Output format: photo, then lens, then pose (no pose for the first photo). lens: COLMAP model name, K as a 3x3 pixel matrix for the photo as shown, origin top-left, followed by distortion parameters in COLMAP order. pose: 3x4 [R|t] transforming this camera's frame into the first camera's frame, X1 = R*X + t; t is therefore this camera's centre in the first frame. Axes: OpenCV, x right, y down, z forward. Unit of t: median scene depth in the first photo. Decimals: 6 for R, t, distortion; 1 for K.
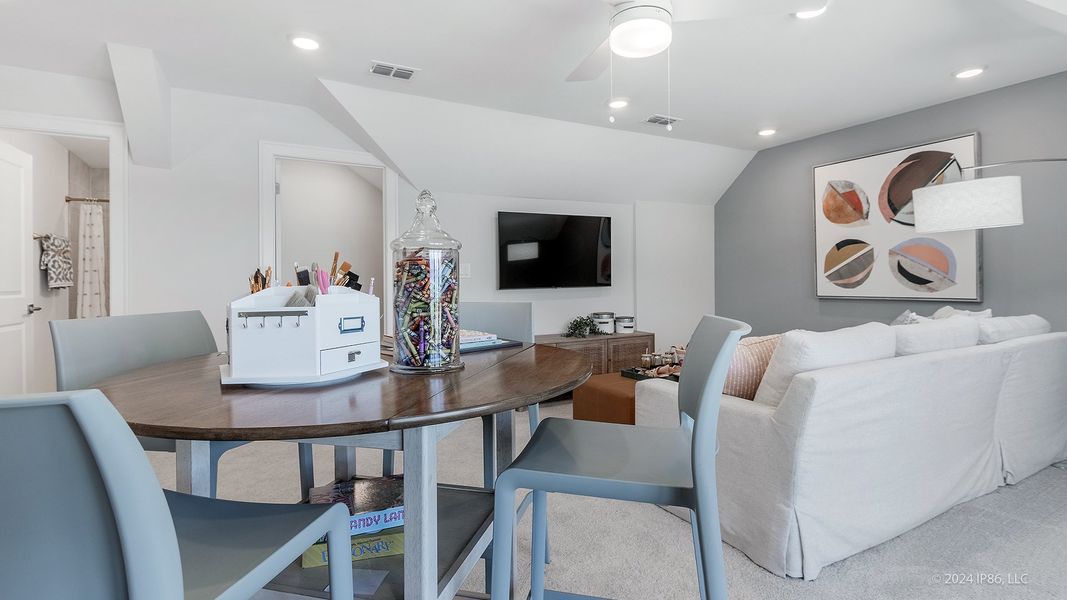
lens RADIAL K [[503.7, 0, 531.6], [0, 503.7, 280.3], [0, 0, 1]] dist [-0.001895, -0.001329]
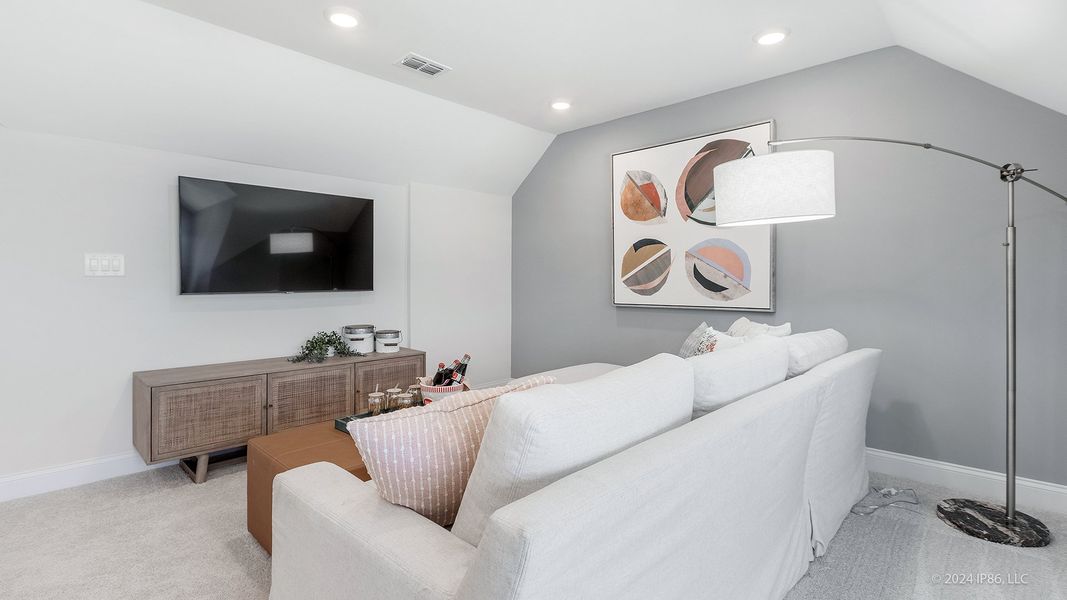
lens RADIAL K [[503.7, 0, 531.6], [0, 503.7, 280.3], [0, 0, 1]] dist [-0.001895, -0.001329]
pose [[0.948414, 0.014265, 0.316713, 0.171850], [-0.012460, 0.999893, -0.007723, -0.000721], [-0.316789, 0.003378, 0.948490, 0.243143]]
